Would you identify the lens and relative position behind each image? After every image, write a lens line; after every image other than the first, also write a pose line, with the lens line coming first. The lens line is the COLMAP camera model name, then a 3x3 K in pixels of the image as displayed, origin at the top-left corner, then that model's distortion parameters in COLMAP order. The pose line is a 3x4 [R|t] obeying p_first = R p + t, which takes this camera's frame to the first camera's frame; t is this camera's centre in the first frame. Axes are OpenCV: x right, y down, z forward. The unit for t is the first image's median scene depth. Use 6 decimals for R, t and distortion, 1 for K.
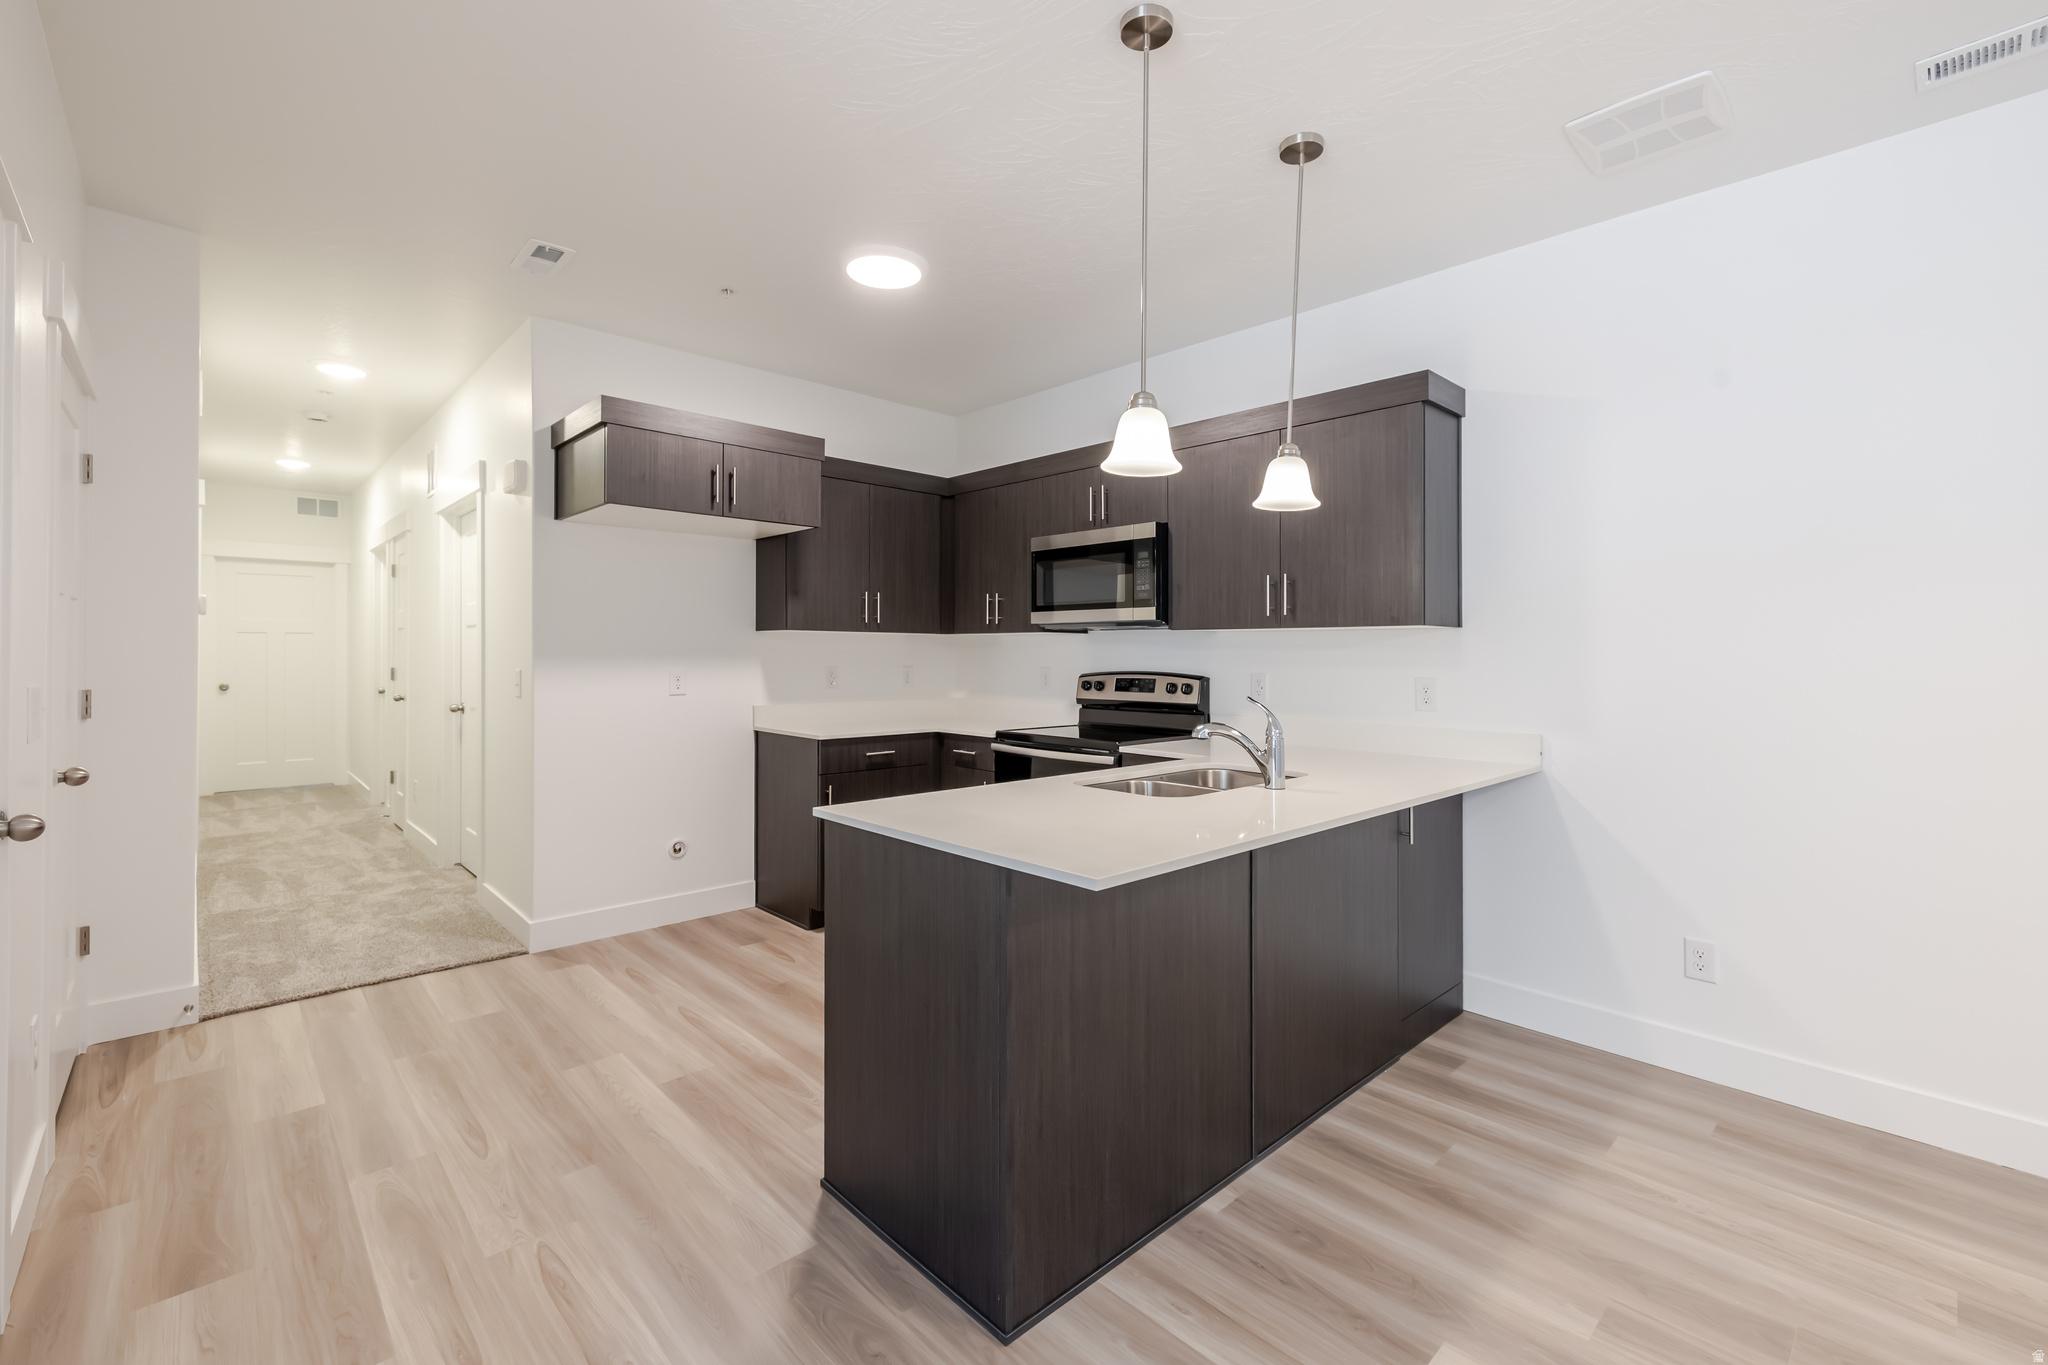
lens RADIAL K [[875.8, 0, 1015.3], [0, 875.8, 648.9], [0, 0, 1]] dist [0.000455, 0.000041]
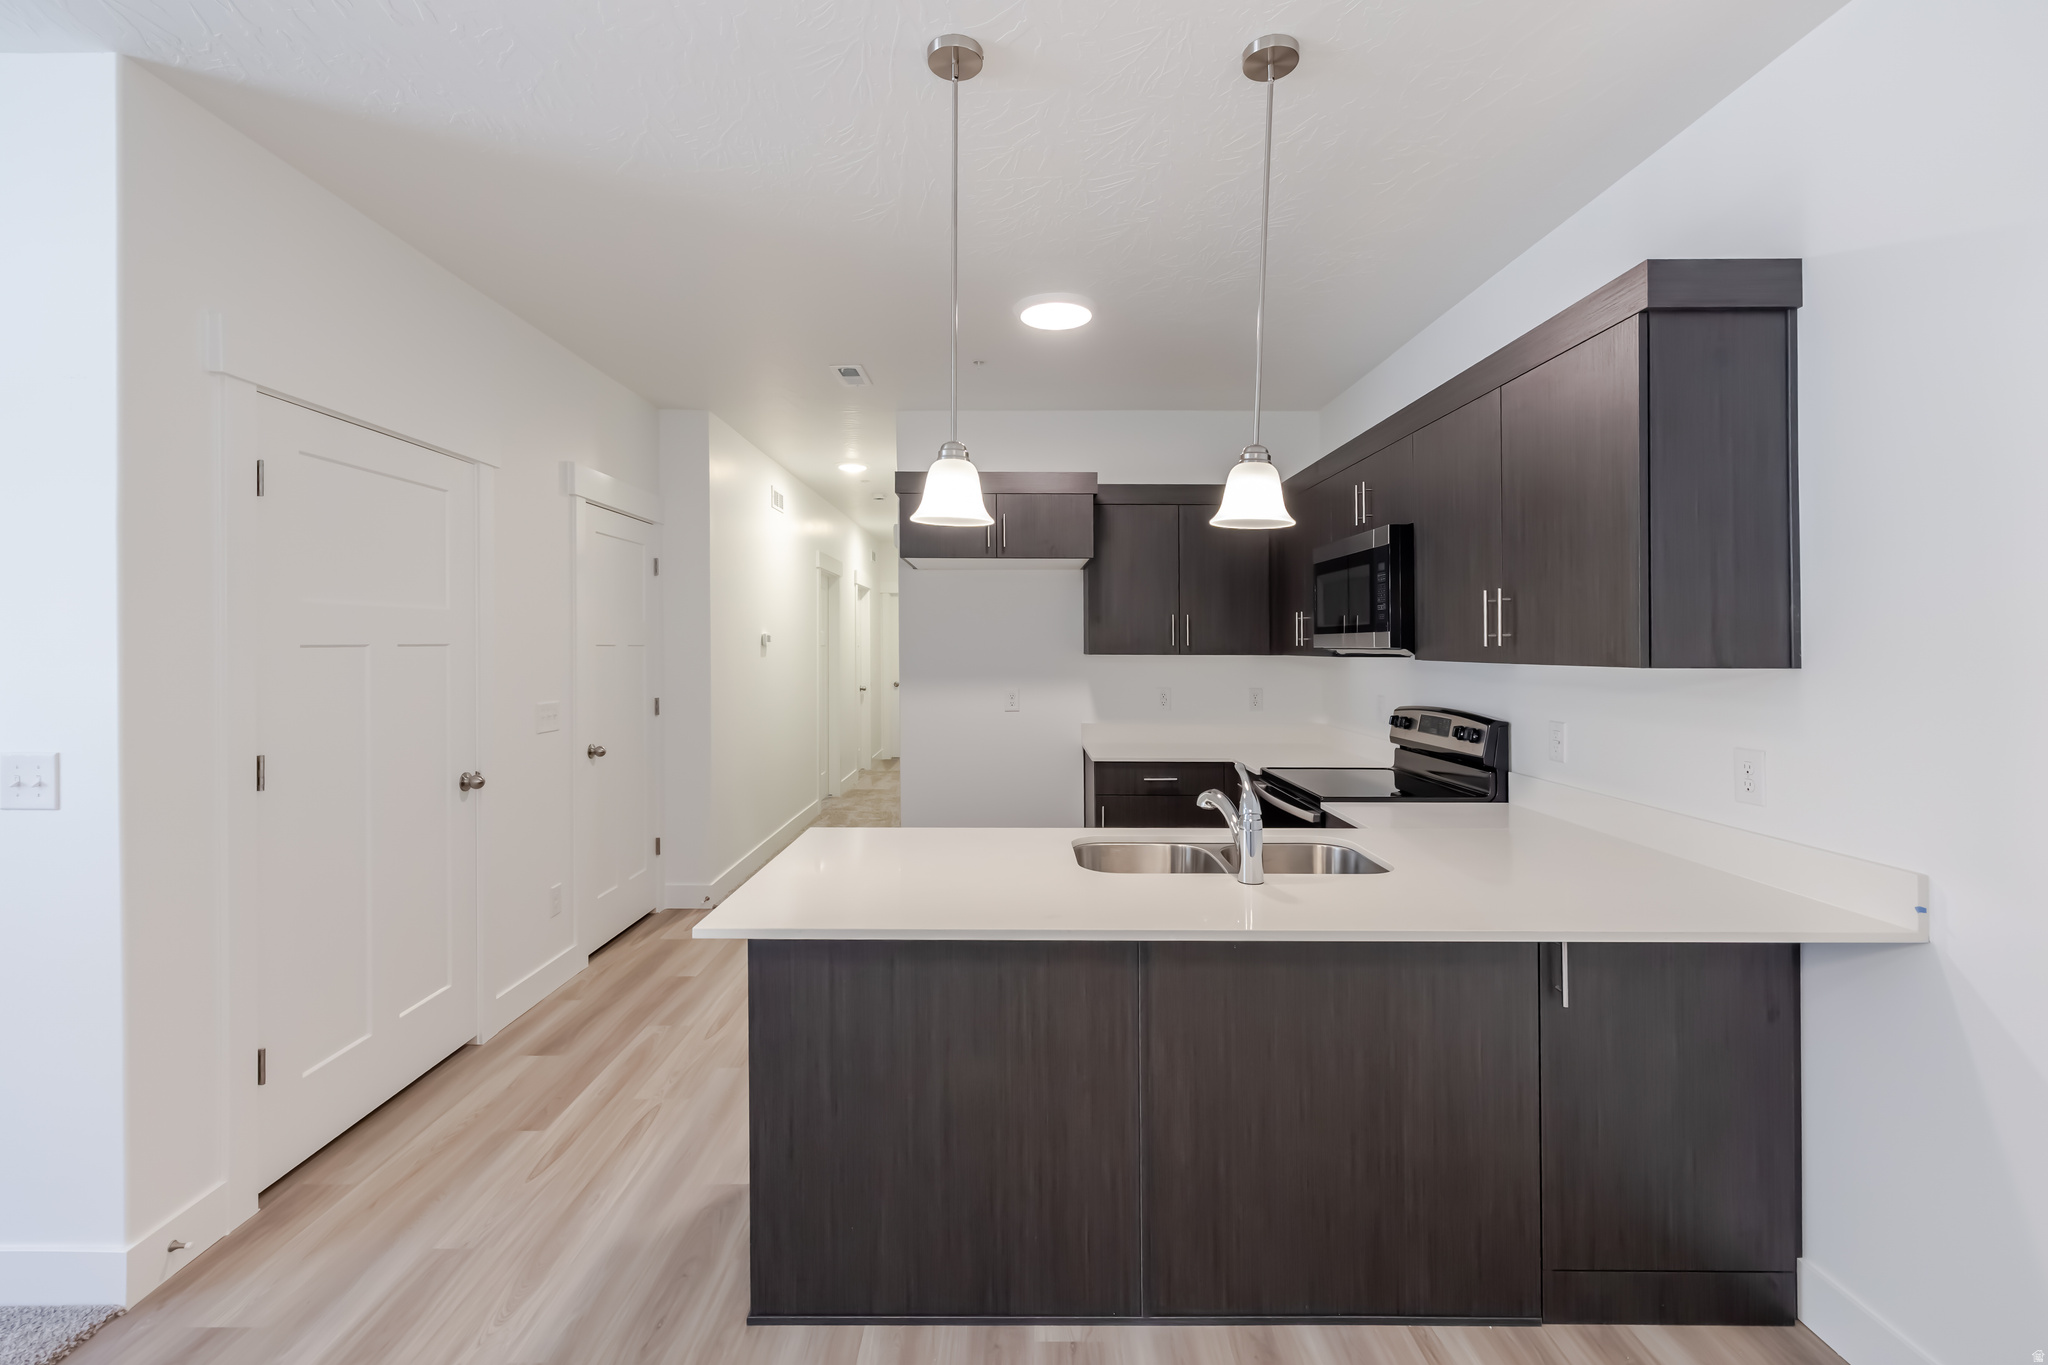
lens RADIAL K [[875.8, 0, 1015.3], [0, 875.8, 648.9], [0, 0, 1]] dist [0.000455, 0.000041]
pose [[0.727437, -0.002392, -0.686171, 0.528881], [0.006764, 0.999970, 0.003686, -0.043258], [0.686142, -0.007323, 0.727431, 0.216398]]
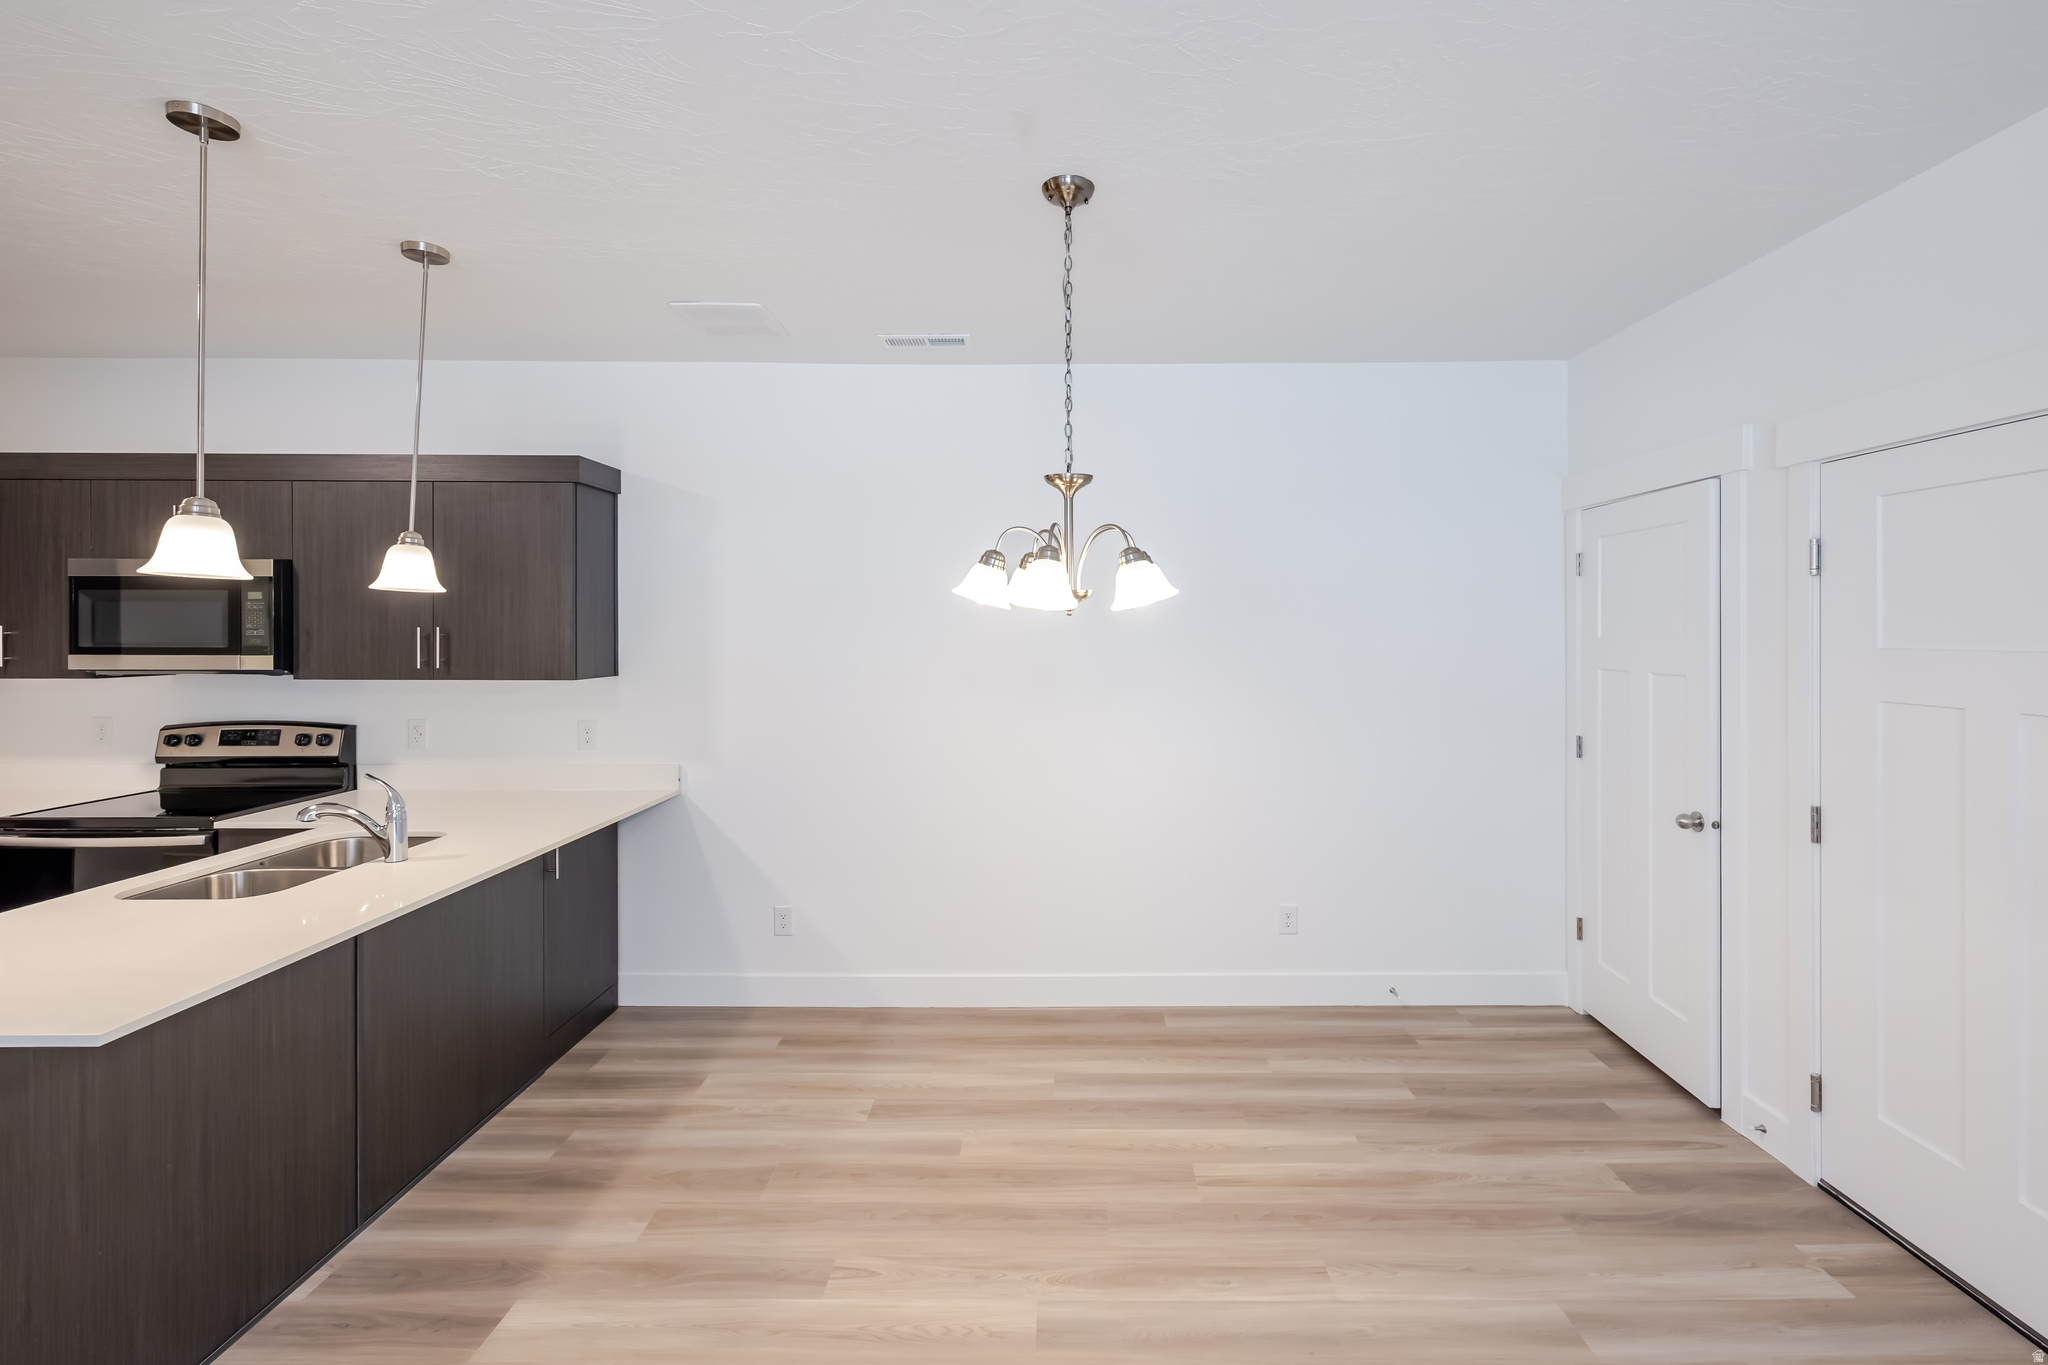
lens RADIAL K [[896.4, 0, 1066.6], [0, 896.4, 627.5], [0, 0, 1]] dist [0.001548, -0.000248]
pose [[0.675033, -0.000958, 0.737787, 0.037360], [-0.004624, 0.999974, 0.005529, -0.097854], [-0.737773, -0.007144, 0.675011, -0.233118]]
